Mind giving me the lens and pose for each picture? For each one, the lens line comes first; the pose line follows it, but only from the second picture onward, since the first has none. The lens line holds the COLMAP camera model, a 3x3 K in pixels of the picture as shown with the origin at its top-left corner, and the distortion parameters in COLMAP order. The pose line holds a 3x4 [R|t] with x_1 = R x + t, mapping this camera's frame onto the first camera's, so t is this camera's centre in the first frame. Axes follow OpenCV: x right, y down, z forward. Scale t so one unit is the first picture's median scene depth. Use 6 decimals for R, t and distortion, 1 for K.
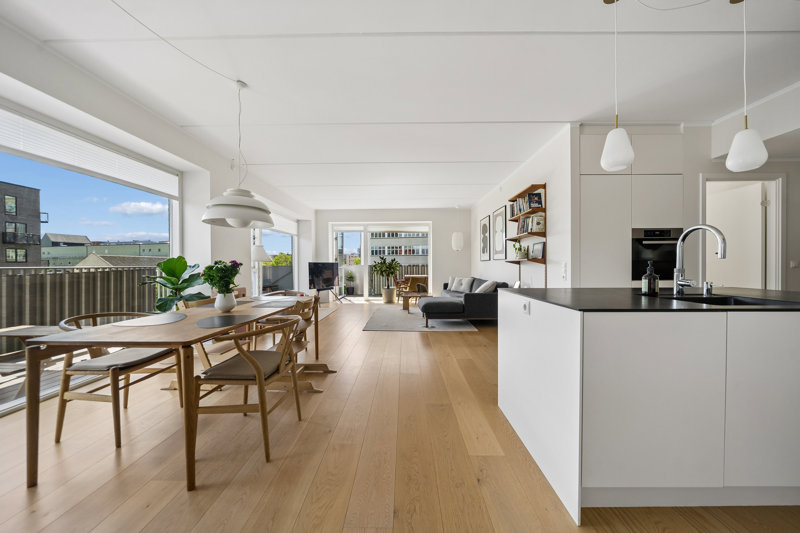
lens RADIAL K [[275.1, 0, 405.2], [0, 275.1, 266.8], [0, 0, 1]] dist [-0.004598, -0.000005]
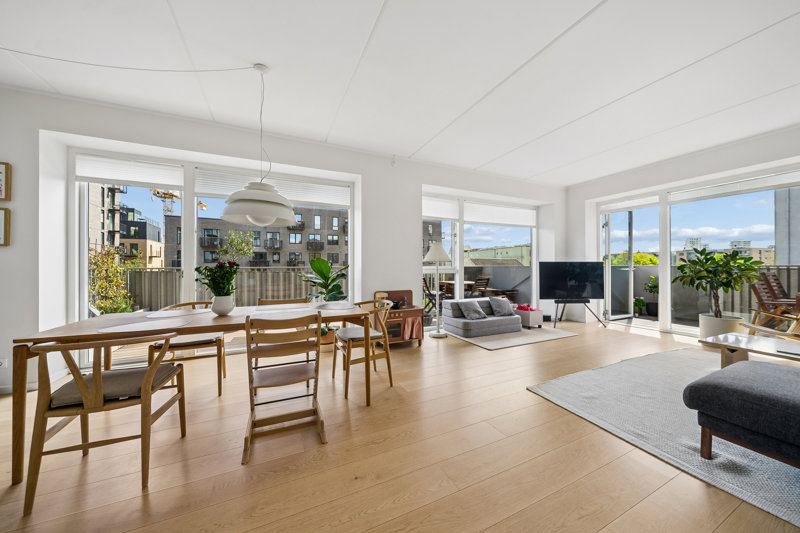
lens RADIAL K [[275.1, 0, 399.8], [0, 275.1, 264.3], [0, 0, 1]] dist [-0.004598, -0.000005]
pose [[0.427077, -0.002183, -0.904213, 0.319077], [-0.006314, 0.999966, -0.005396, -0.007709], [0.904193, 0.008014, 0.427048, 0.781199]]
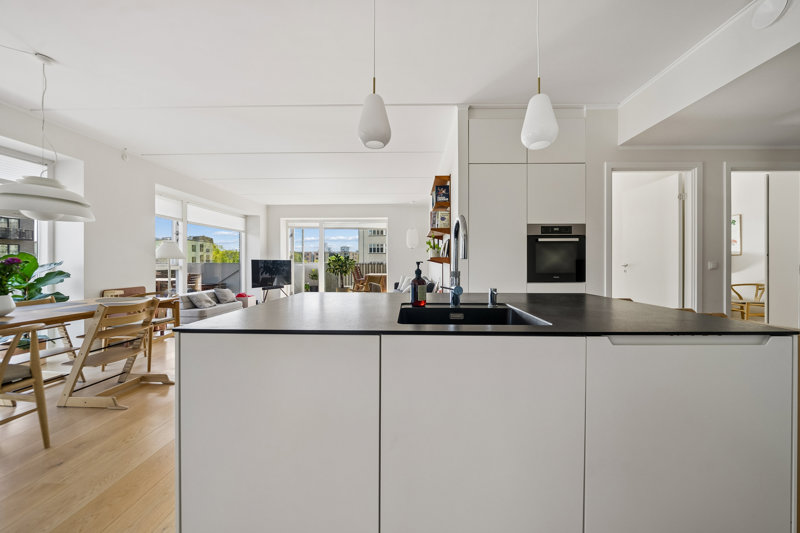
lens RADIAL K [[275.1, 0, 407.8], [0, 275.1, 263.5], [0, 0, 1]] dist [-0.004598, -0.000005]
pose [[0.999945, 0.005901, -0.008707, 0.439329], [-0.005931, 0.999977, -0.003406, -0.006576], [0.008687, 0.003457, 0.999956, 0.103893]]
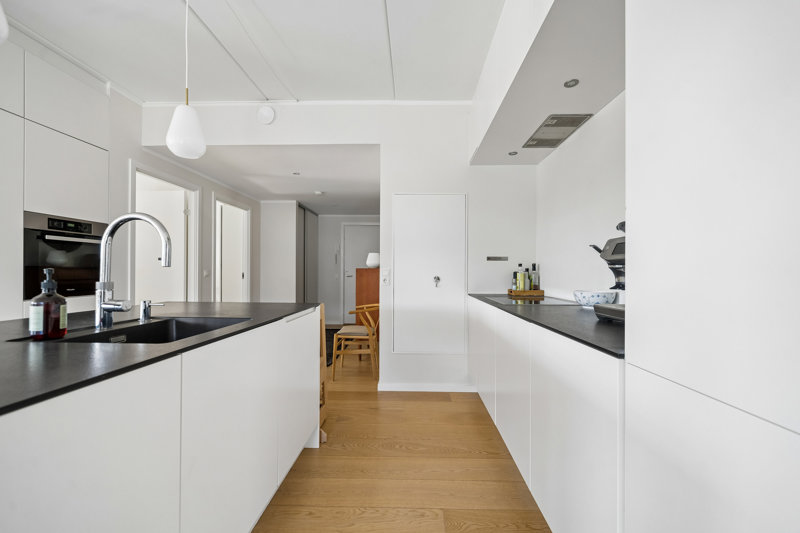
lens RADIAL K [[323.0, 0, 402.2], [0, 323.0, 271.7], [0, 0, 1]] dist [0.000833, 0.000953]
pose [[0.036365, 0.007509, 0.999310, 0.167145], [-0.000155, 0.999972, -0.007508, -0.005679], [-0.999339, 0.000118, 0.036365, 0.170486]]
